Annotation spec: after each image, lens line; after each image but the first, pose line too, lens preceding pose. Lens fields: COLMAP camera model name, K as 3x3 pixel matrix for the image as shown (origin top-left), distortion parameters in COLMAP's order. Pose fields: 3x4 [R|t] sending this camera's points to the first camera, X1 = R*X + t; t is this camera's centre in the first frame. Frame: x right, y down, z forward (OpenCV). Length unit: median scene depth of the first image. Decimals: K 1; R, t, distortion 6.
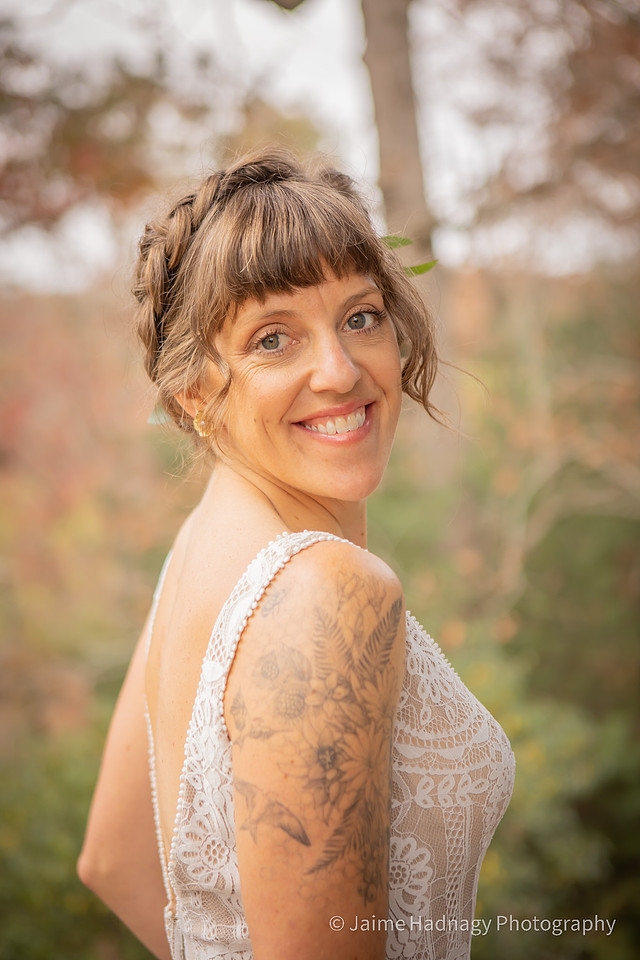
lens RADIAL K [[1739.1, 0, 317.6], [0, 1739.1, 476.7], [0, 0, 1]] dist [0.165284, 0.000000]
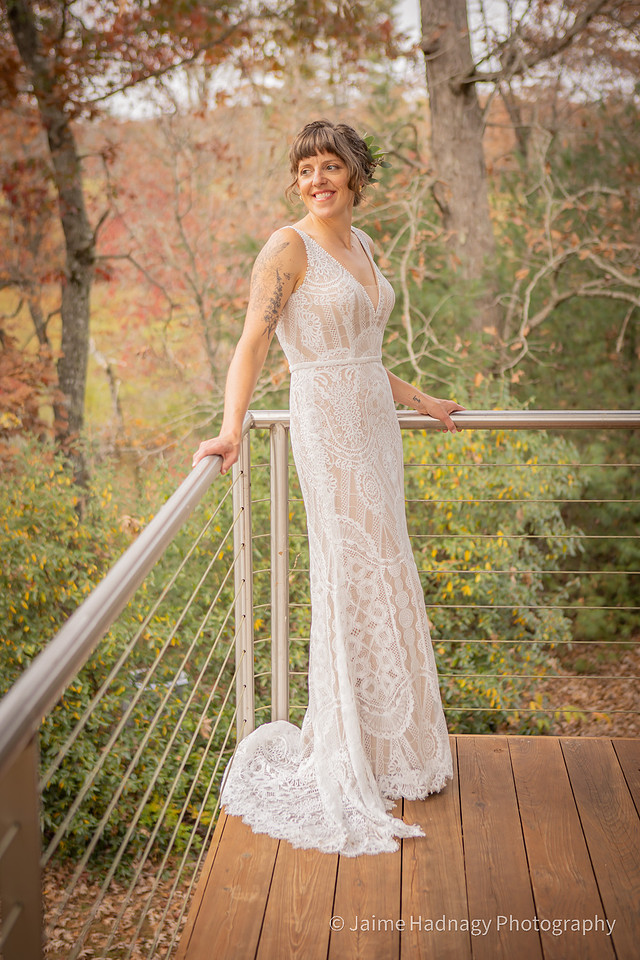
lens RADIAL K [[1474.9, 0, 310.9], [0, 1474.9, 474.5], [0, 0, 1]] dist [0.020832, 0.000000]
pose [[0.997986, -0.023714, -0.058841, 0.010150], [0.030705, 0.992189, 0.120910, 0.011714], [0.055514, -0.122473, 0.990918, -0.140910]]
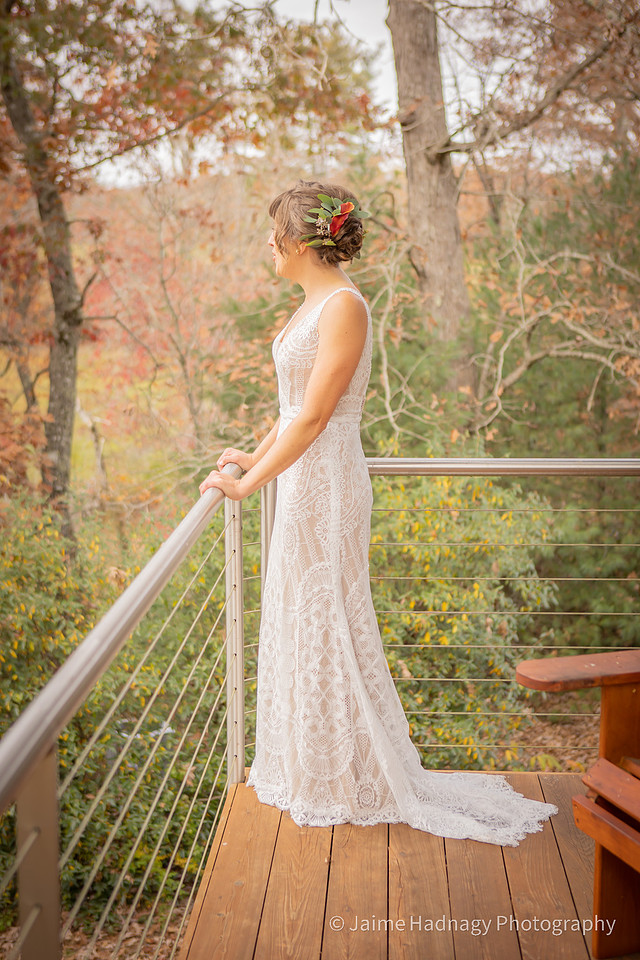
lens RADIAL K [[1440.6, 0, 300.3], [0, 1440.6, 467.4], [0, 0, 1]] dist [0.009192, 0.000000]
pose [[0.998459, -0.023664, -0.050202, 0.008623], [0.027481, 0.996670, 0.076768, 0.013212], [0.048218, -0.078029, 0.995784, -0.146548]]
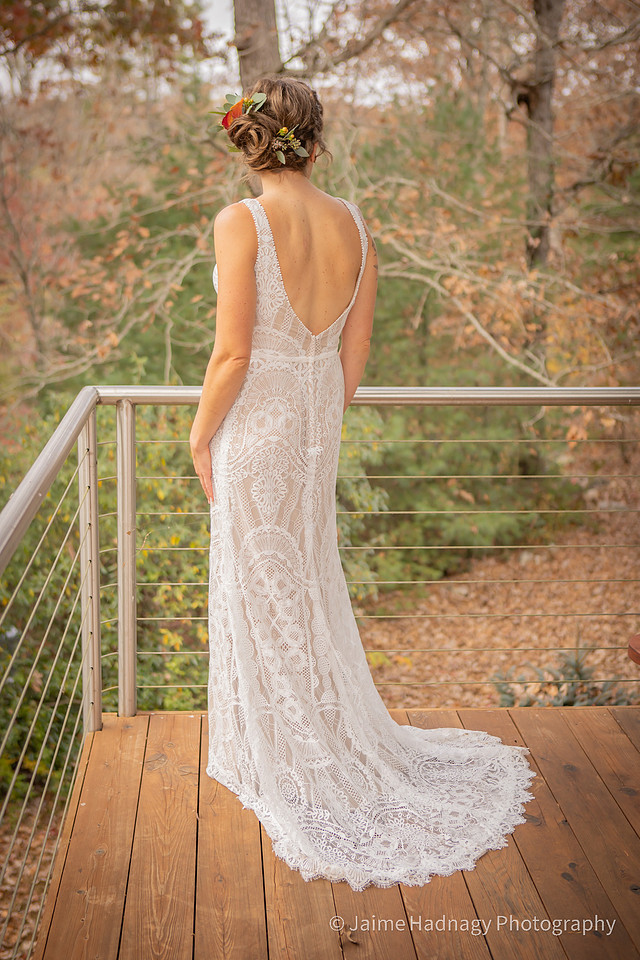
lens RADIAL K [[1330.9, 0, 316.2], [0, 1330.9, 465.9], [0, 0, 1]] dist [-0.005308, 0.000000]
pose [[0.996264, -0.028704, 0.081451, 0.003631], [0.016629, 0.989258, 0.145229, 0.012681], [-0.084745, -0.143332, 0.986040, -0.114216]]
